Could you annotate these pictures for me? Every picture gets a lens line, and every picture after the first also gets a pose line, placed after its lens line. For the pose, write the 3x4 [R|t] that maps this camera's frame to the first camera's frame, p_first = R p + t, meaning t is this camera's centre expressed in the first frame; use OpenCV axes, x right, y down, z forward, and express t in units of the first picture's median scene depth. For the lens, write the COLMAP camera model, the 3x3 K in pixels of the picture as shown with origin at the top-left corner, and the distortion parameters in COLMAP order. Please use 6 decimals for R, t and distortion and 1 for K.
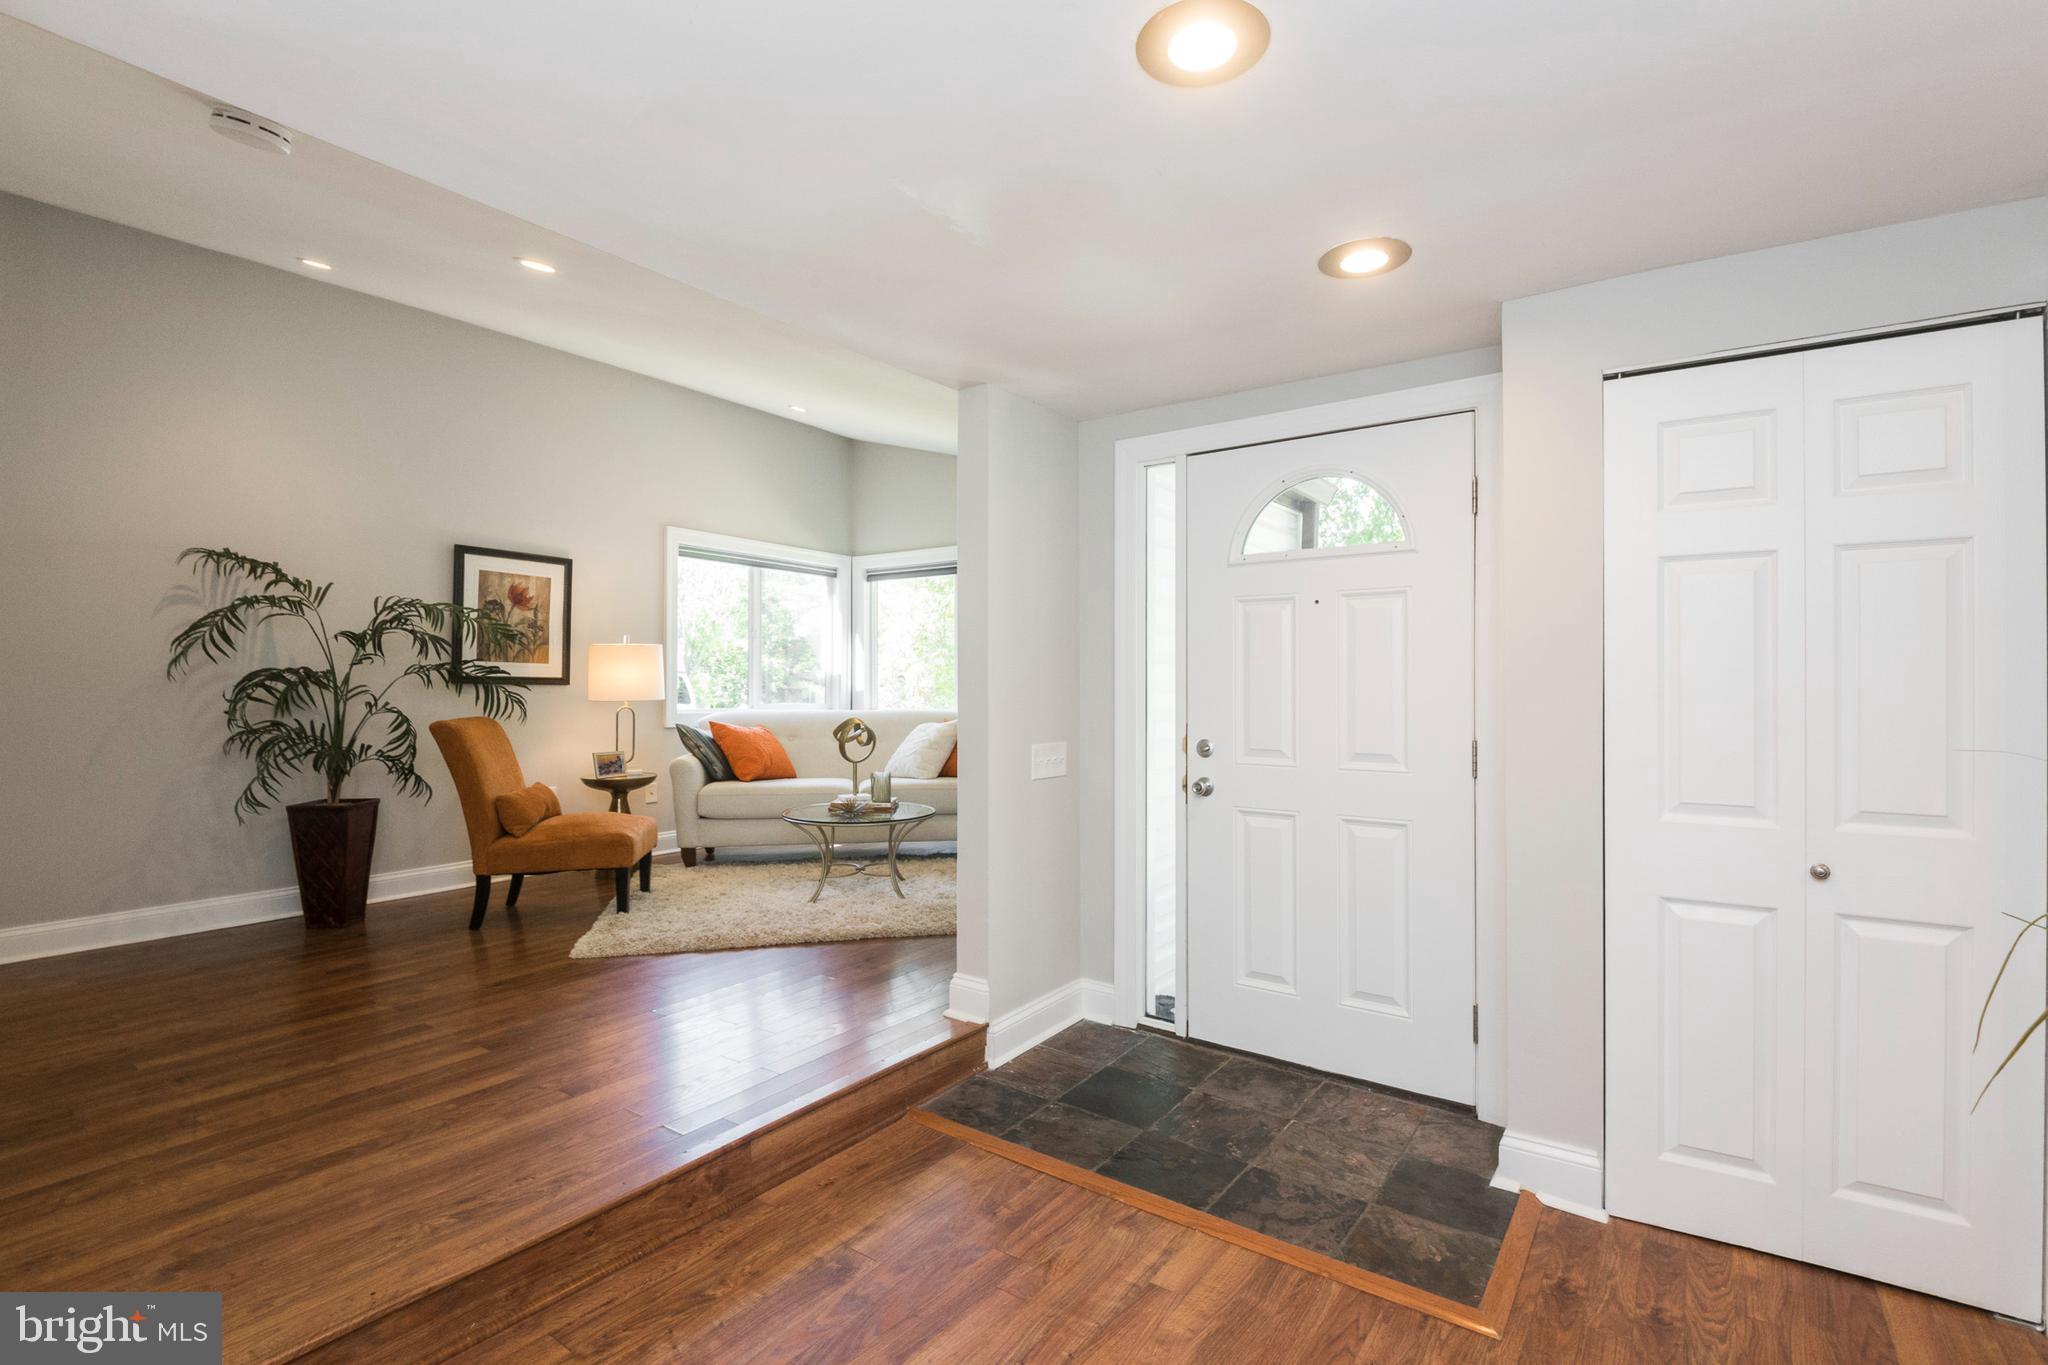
lens RADIAL K [[928.5, 0, 1034.3], [0, 928.5, 661.3], [0, 0, 1]] dist [0.014618, -0.014787]
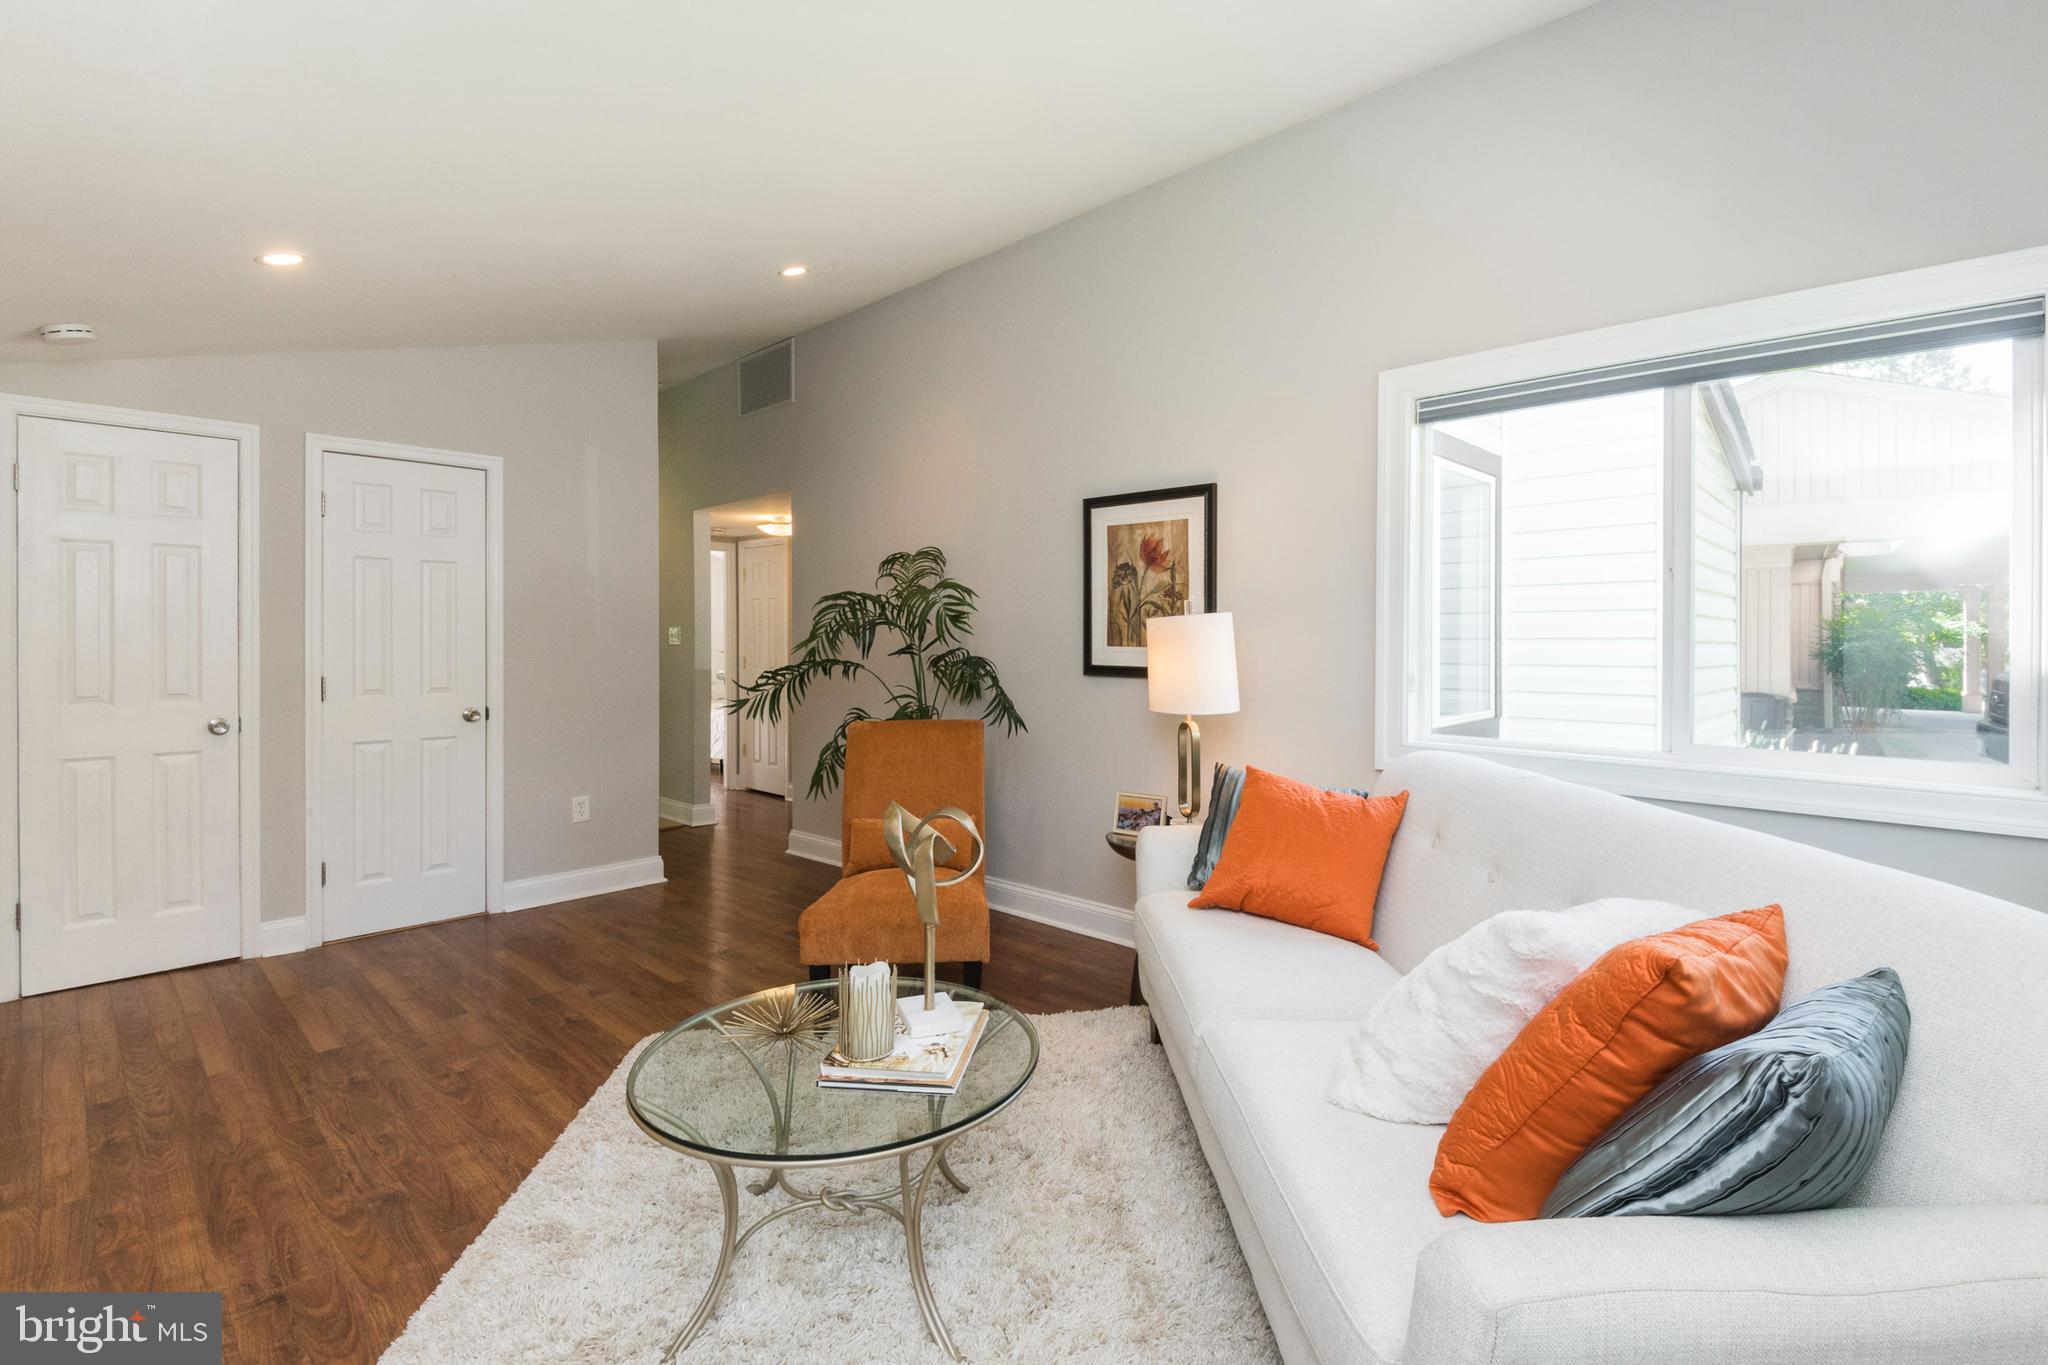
lens RADIAL K [[928.5, 0, 1053.7], [0, 928.5, 643.7], [0, 0, 1]] dist [0.014618, -0.014787]
pose [[-0.153633, 0.001799, -0.988126, 0.193827], [0.027916, 0.999607, -0.002520, -0.001861], [0.987734, -0.027972, -0.153623, 1.296531]]
